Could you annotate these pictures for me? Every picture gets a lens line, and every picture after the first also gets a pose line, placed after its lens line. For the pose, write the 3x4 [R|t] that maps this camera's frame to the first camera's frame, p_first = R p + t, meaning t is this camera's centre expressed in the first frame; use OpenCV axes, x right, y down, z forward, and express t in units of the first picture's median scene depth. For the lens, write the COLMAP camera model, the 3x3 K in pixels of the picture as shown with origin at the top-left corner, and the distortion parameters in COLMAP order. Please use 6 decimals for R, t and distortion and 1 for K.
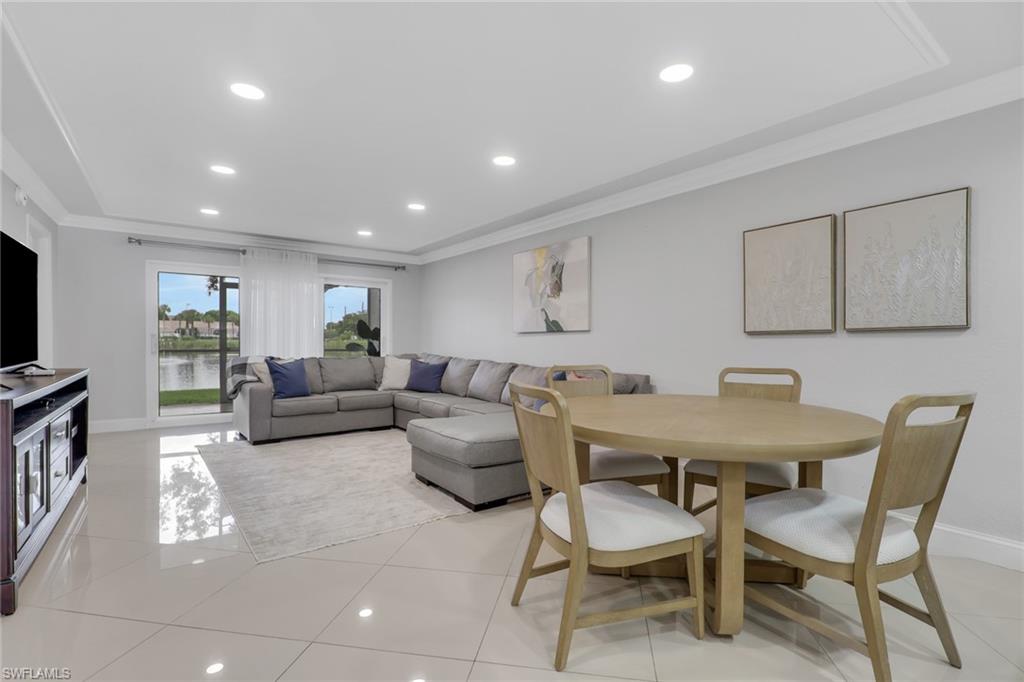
lens RADIAL K [[490.2, 0, 510.5], [0, 490.2, 347.5], [0, 0, 1]] dist [-0.005747, -0.001197]
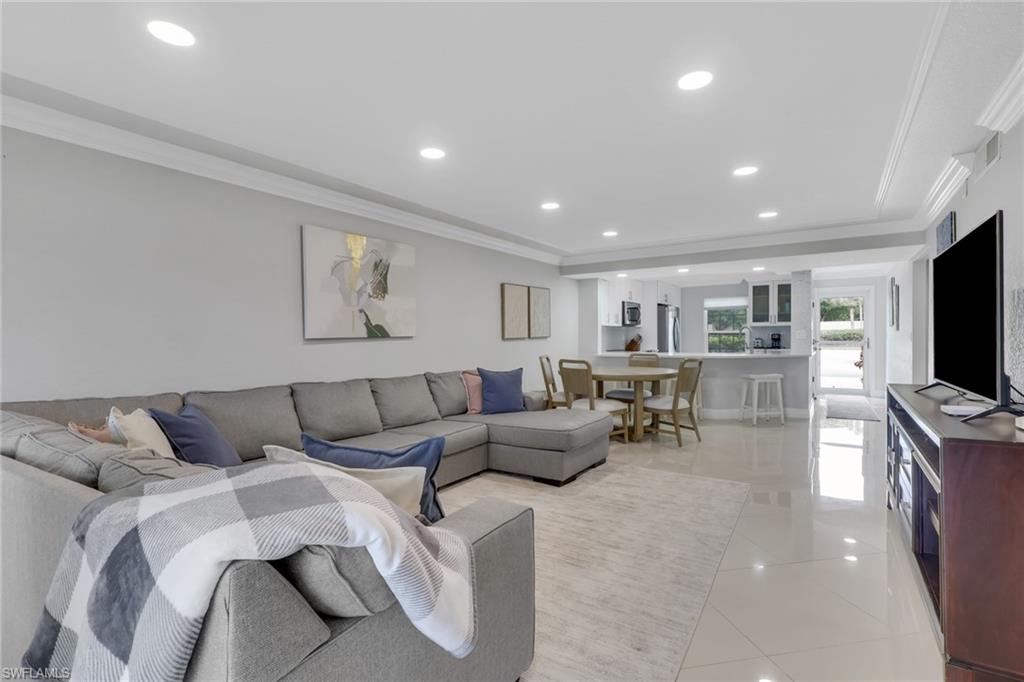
lens RADIAL K [[476.5, 0, 517.4], [0, 476.5, 338.3], [0, 0, 1]] dist [0.001301, 0.000262]
pose [[-0.364098, -0.010621, 0.931300, -1.335232], [0.015383, 0.999730, 0.017416, -0.069649], [-0.931234, 0.020667, -0.363836, 1.794132]]
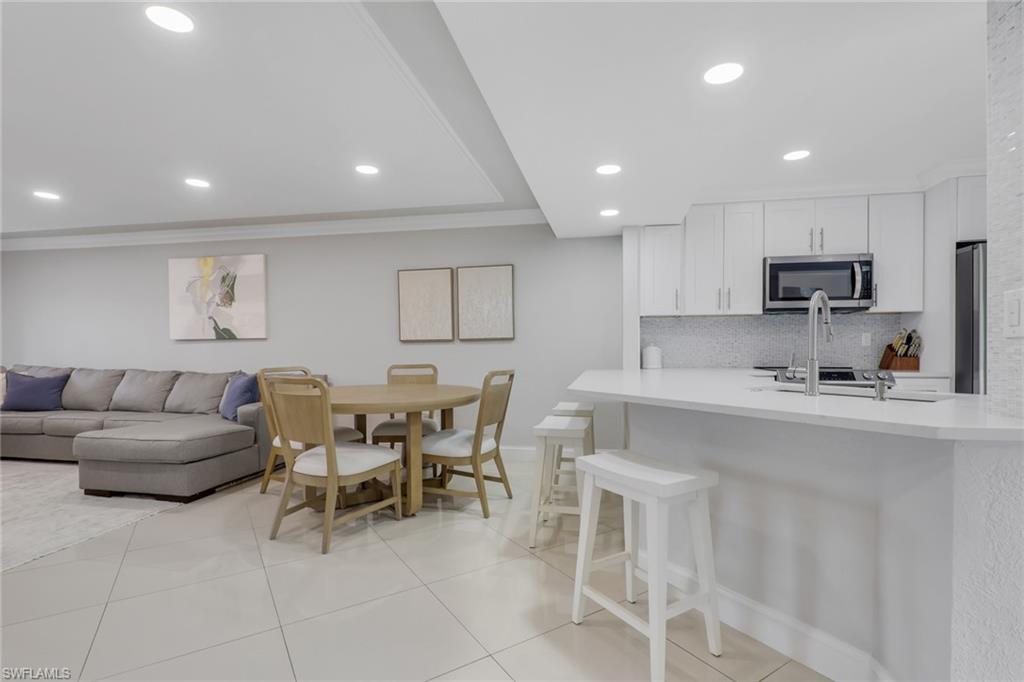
lens RADIAL K [[487.4, 0, 520.2], [0, 487.4, 352.4], [0, 0, 1]] dist [0.000267, 0.000057]
pose [[0.729146, -0.015764, 0.684176, -0.275969], [0.016892, 0.999845, 0.005036, 0.002716], [-0.684150, 0.007885, 0.729299, -0.323086]]
